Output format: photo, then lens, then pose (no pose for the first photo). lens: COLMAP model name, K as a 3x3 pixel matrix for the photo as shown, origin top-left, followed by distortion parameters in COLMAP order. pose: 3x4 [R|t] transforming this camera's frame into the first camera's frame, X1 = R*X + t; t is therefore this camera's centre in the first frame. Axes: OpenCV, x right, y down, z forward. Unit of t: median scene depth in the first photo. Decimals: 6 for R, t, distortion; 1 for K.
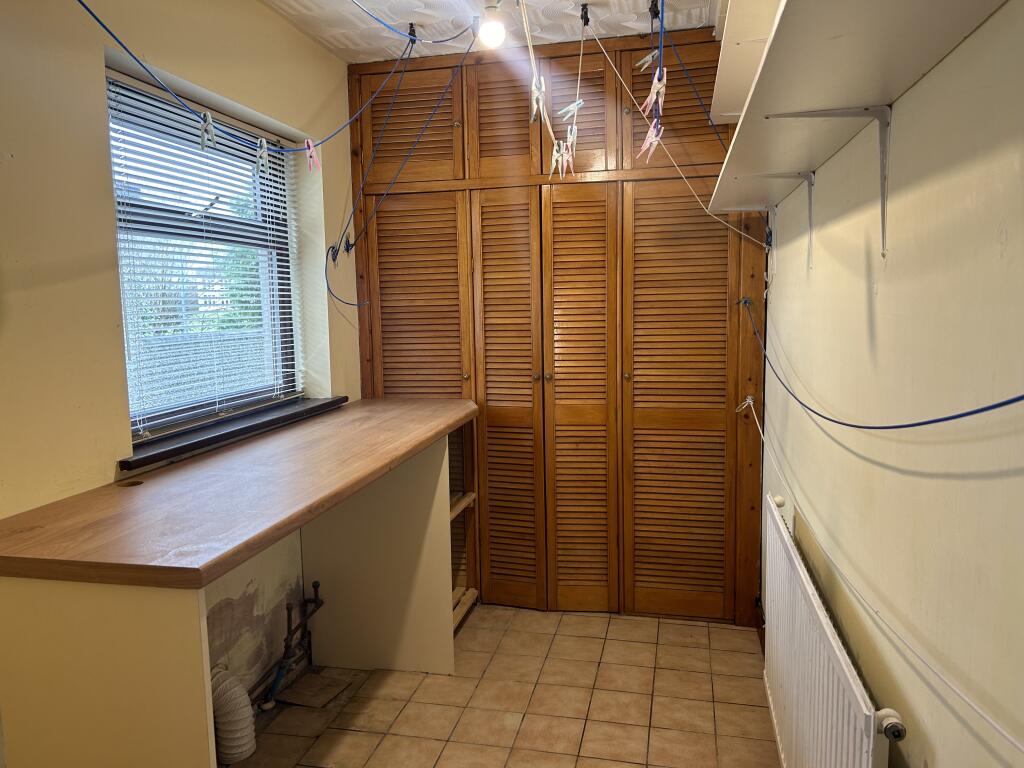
lens RADIAL K [[768.1, 0, 509.0], [0, 768.1, 385.0], [0, 0, 1]] dist [0.056889, -0.063438]
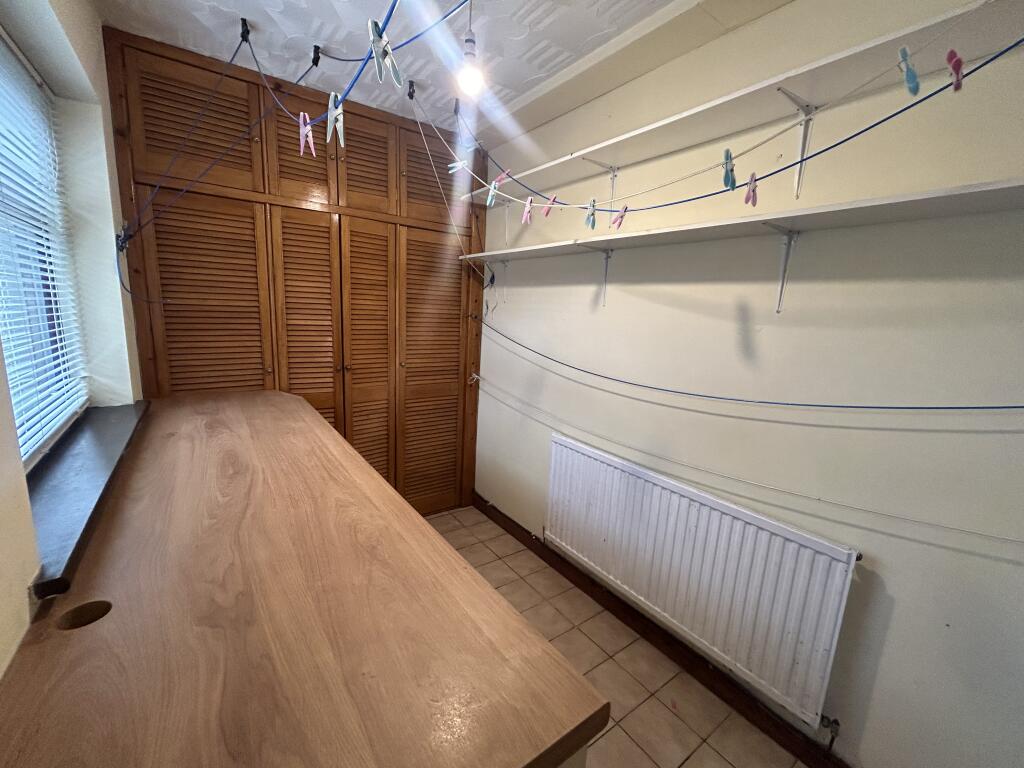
lens RADIAL K [[416.5, 0, 509.2], [0, 416.5, 386.0], [0, 0, 1]] dist [0.000016, 0.000305]
pose [[0.665137, -0.087047, 0.741631, -0.291584], [0.023110, 0.995106, 0.096071, -0.040594], [-0.746364, -0.046761, 0.663893, 0.326774]]
